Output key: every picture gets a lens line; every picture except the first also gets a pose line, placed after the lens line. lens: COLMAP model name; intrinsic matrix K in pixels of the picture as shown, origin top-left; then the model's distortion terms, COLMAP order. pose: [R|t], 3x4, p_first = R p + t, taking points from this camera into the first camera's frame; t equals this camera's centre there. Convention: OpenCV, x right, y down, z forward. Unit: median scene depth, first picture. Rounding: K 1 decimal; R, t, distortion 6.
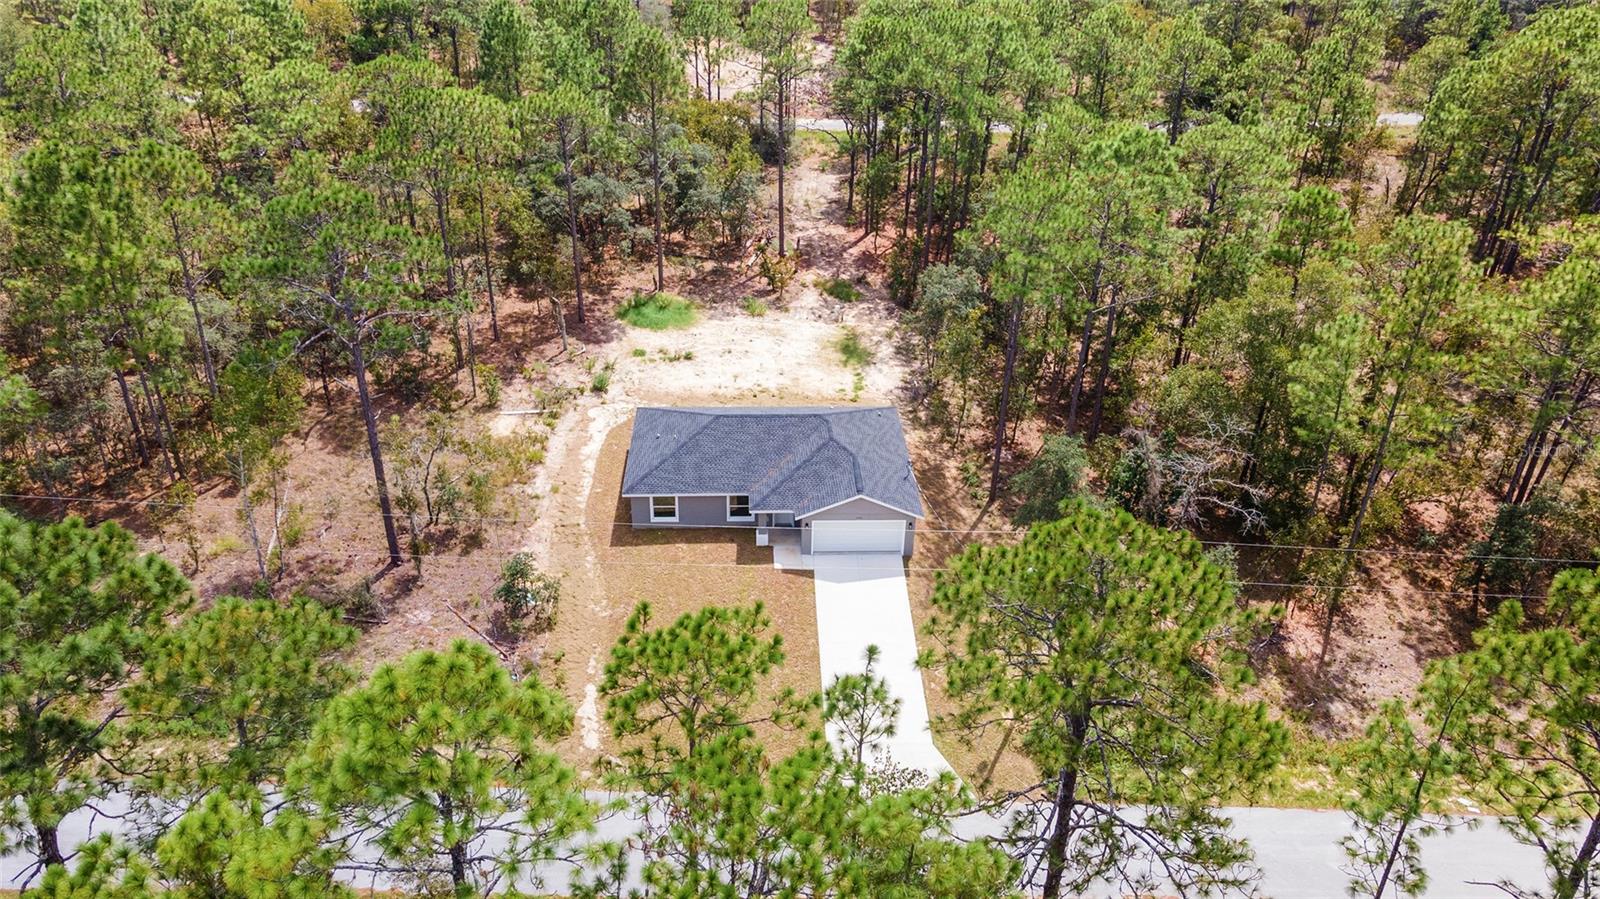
lens RADIAL K [[1172.0, 0, 809.1], [0, 1172.0, 451.6], [0, 0, 1]] dist [0.015109, 0.048744]
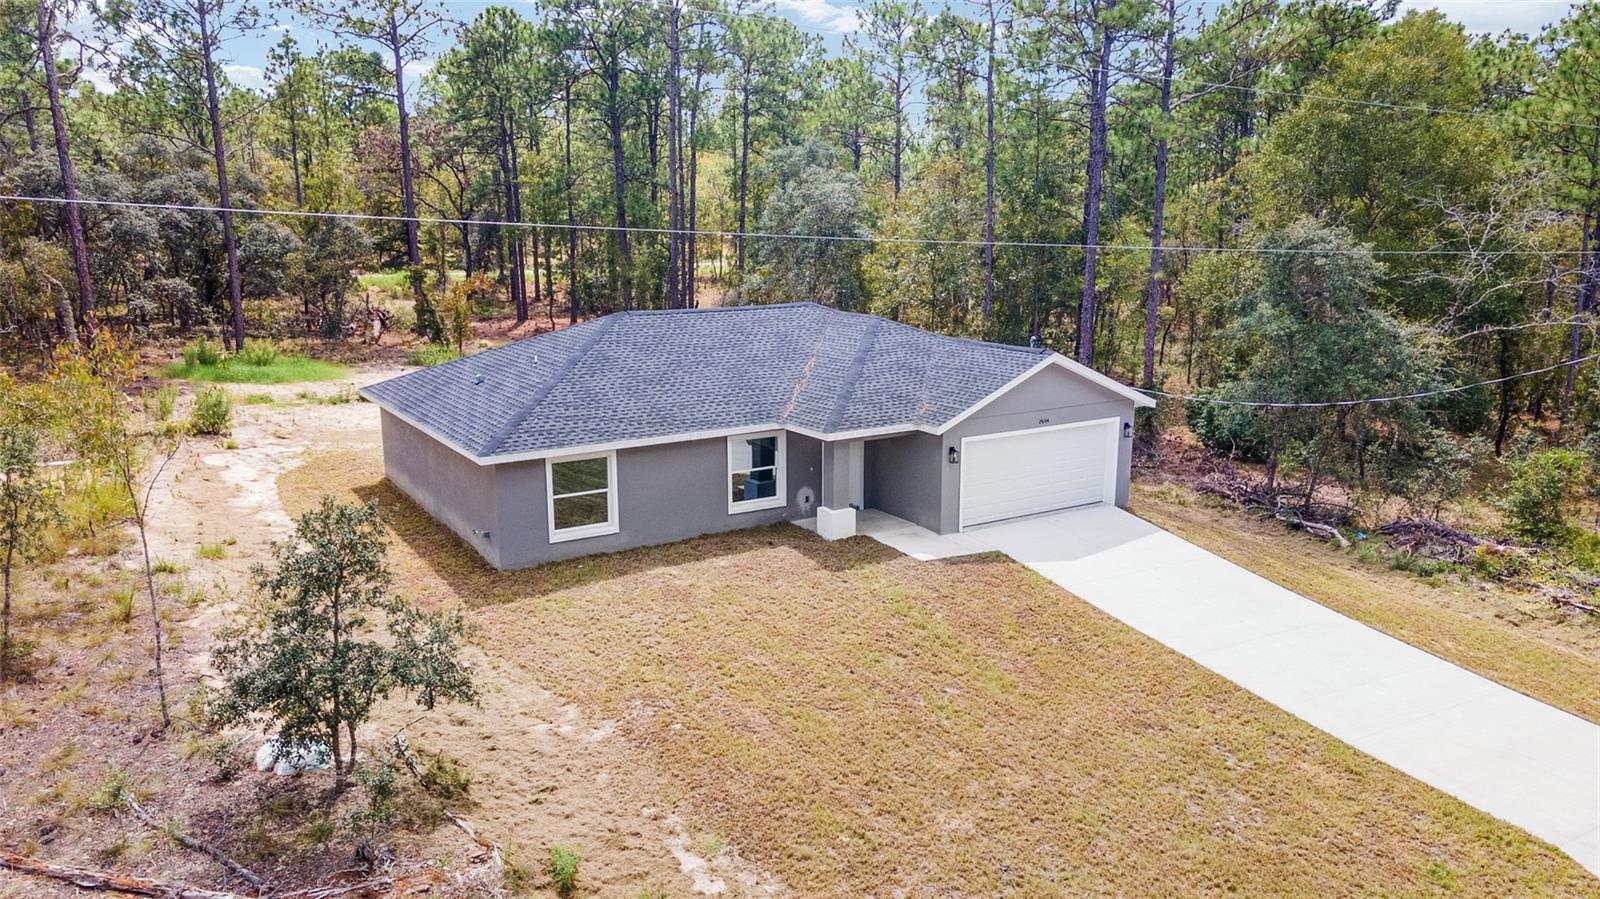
lens RADIAL K [[1172.0, 0, 805.1], [0, 1172.0, 450.5], [0, 0, 1]] dist [0.015109, 0.048744]
pose [[0.868506, -0.125174, 0.479613, -0.197835], [0.258798, 0.939748, -0.223378, 0.113231], [-0.422754, 0.318128, 0.848572, 0.526618]]
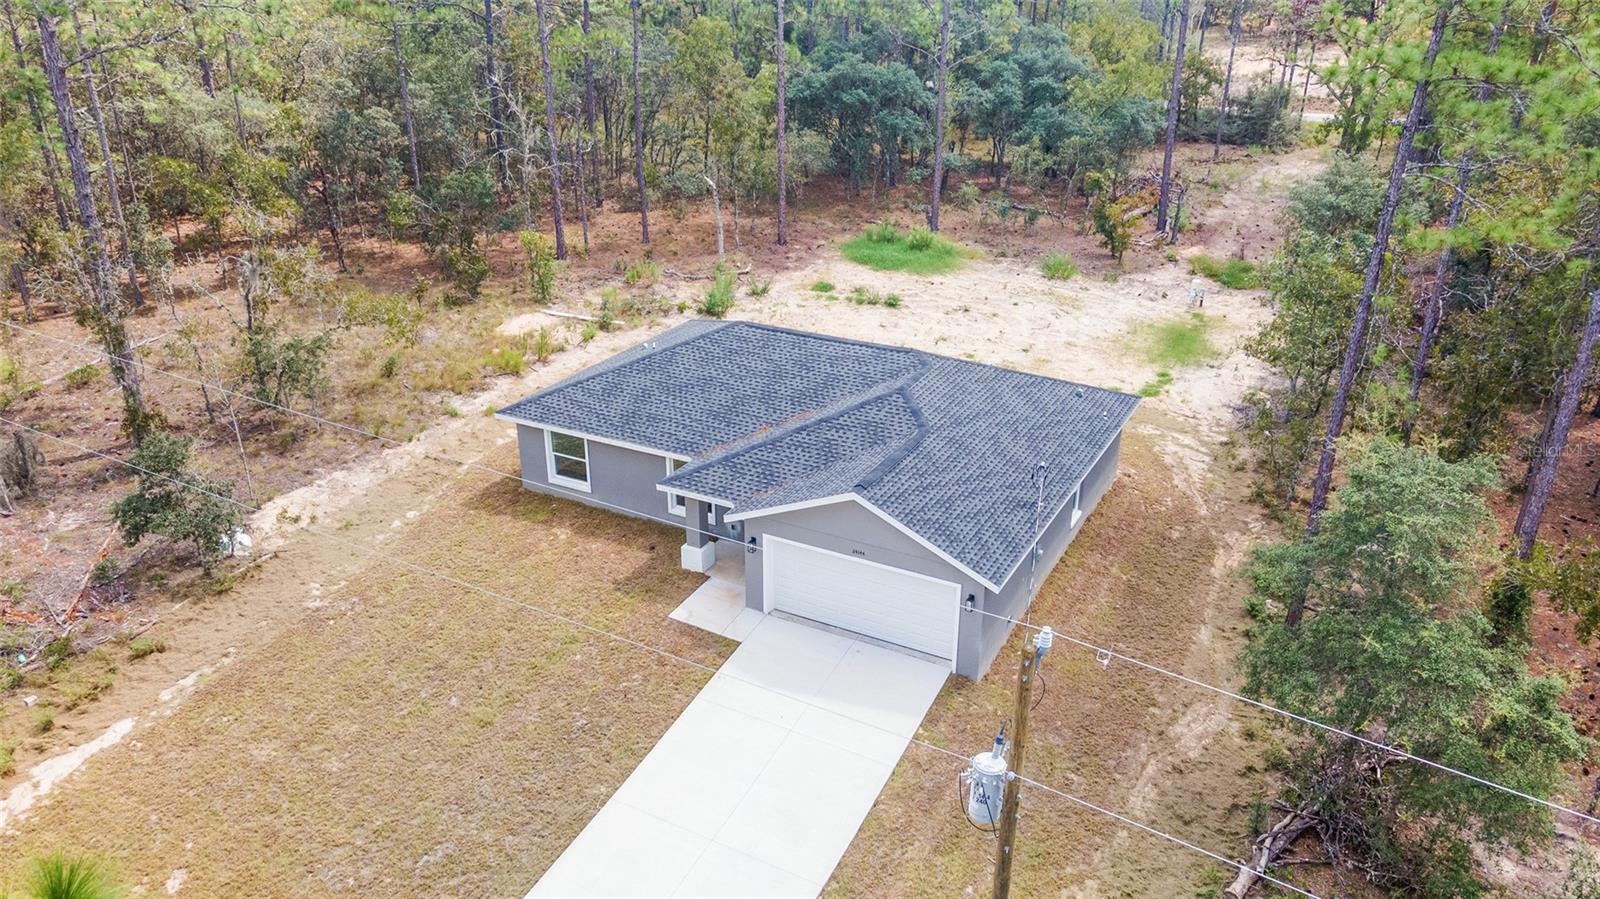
lens RADIAL K [[1172.0, 0, 801.1], [0, 1172.0, 455.2], [0, 0, 1]] dist [0.015109, 0.048744]
pose [[0.857813, 0.188443, -0.478169, 0.175880], [-0.237317, 0.970468, -0.043281, 0.036556], [0.455892, 0.150605, 0.877201, 0.483168]]
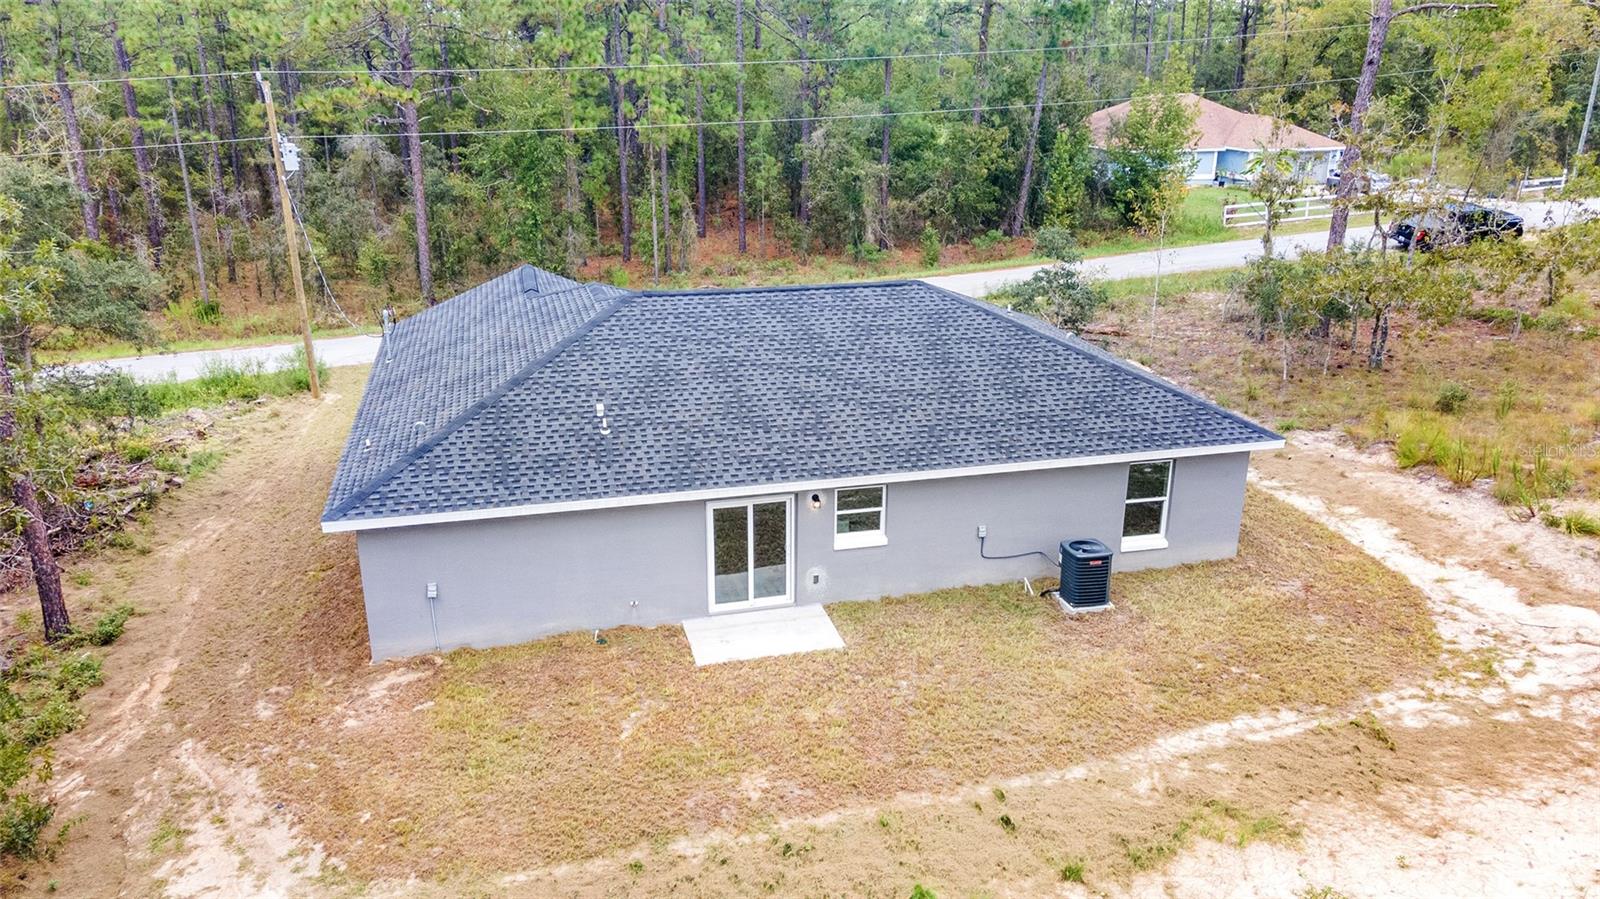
lens RADIAL K [[1172.0, 0, 801.6], [0, 1172.0, 454.1], [0, 0, 1]] dist [0.015109, 0.048744]
pose [[-0.978784, 0.041965, -0.200551, 0.025050], [-0.121622, 0.668717, 0.733502, -0.214347], [0.164893, 0.742332, -0.649426, 1.078072]]
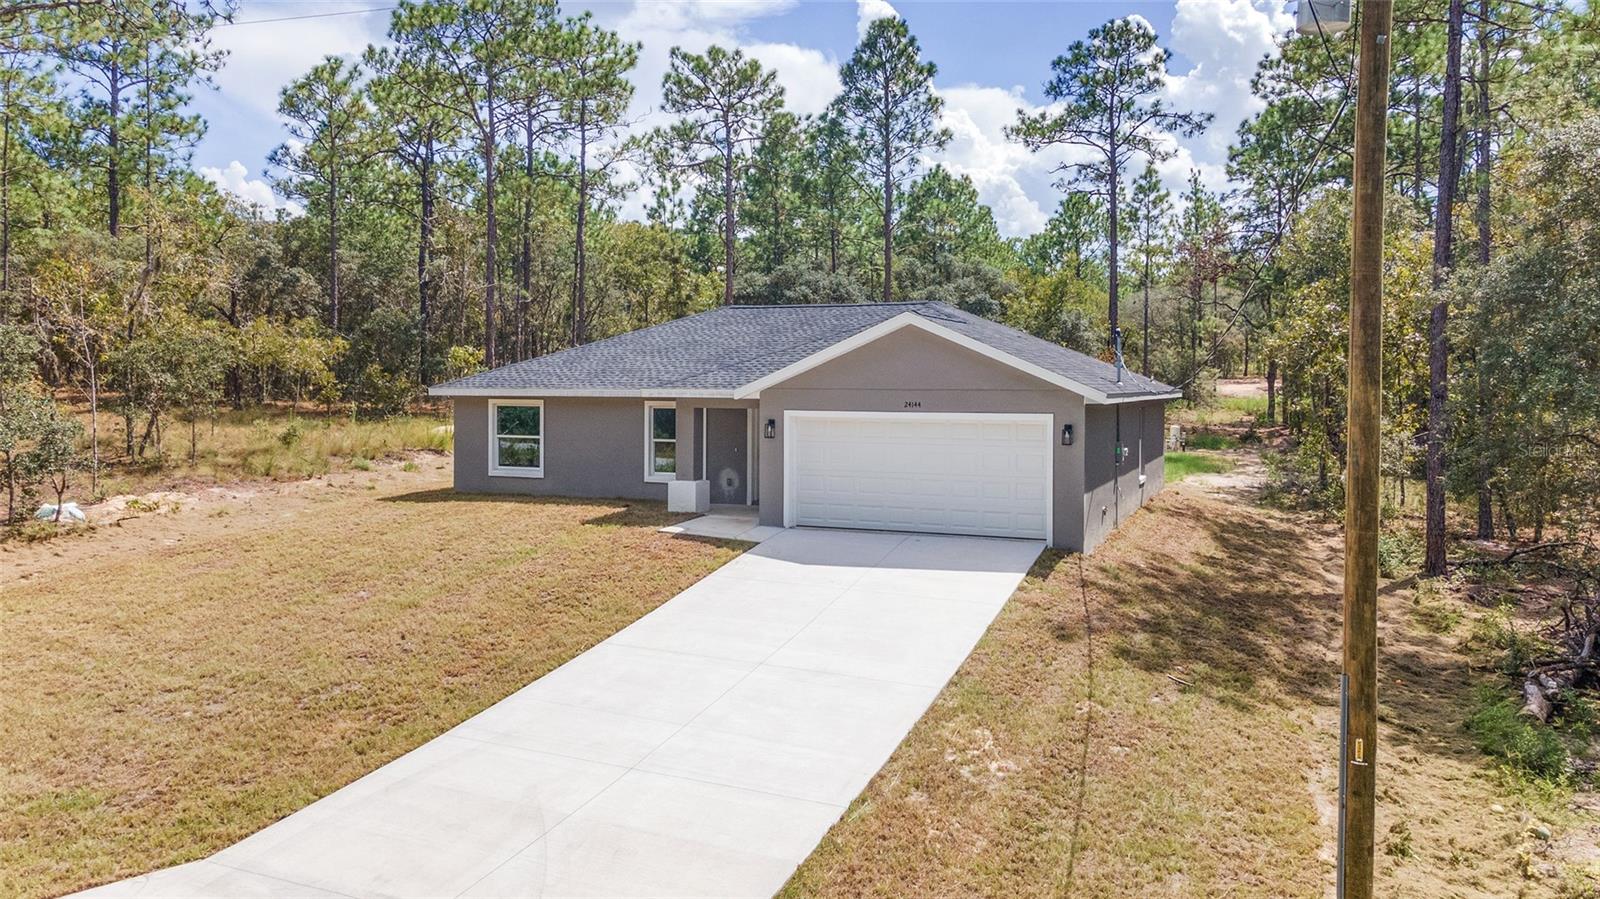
lens RADIAL K [[1172.0, 0, 811.9], [0, 1172.0, 446.5], [0, 0, 1]] dist [0.015109, 0.048744]
pose [[0.903606, 0.006234, -0.428318, 0.126667], [-0.195022, 0.896245, -0.398385, 0.163638], [0.381395, 0.443515, 0.811069, 0.572035]]
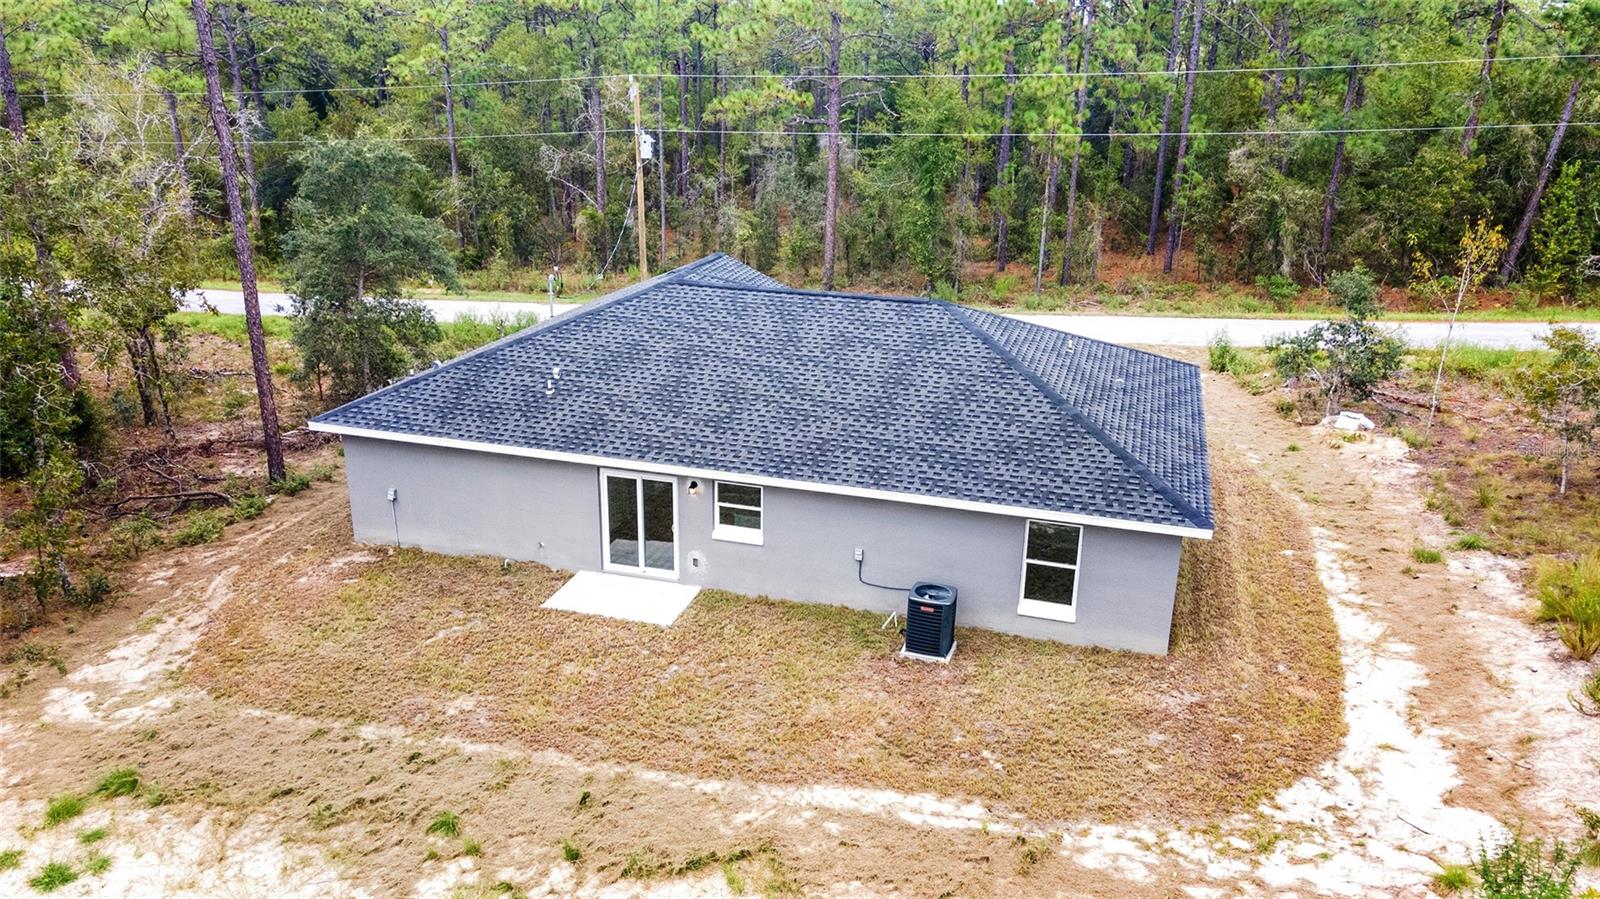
lens RADIAL K [[1172.0, 0, 798.7], [0, 1172.0, 448.2], [0, 0, 1]] dist [0.015109, 0.048744]
pose [[-0.942673, -0.142922, 0.301563, -0.126728], [0.129463, 0.676256, 0.725201, -0.219504], [-0.307582, 0.722669, -0.618986, 1.073806]]
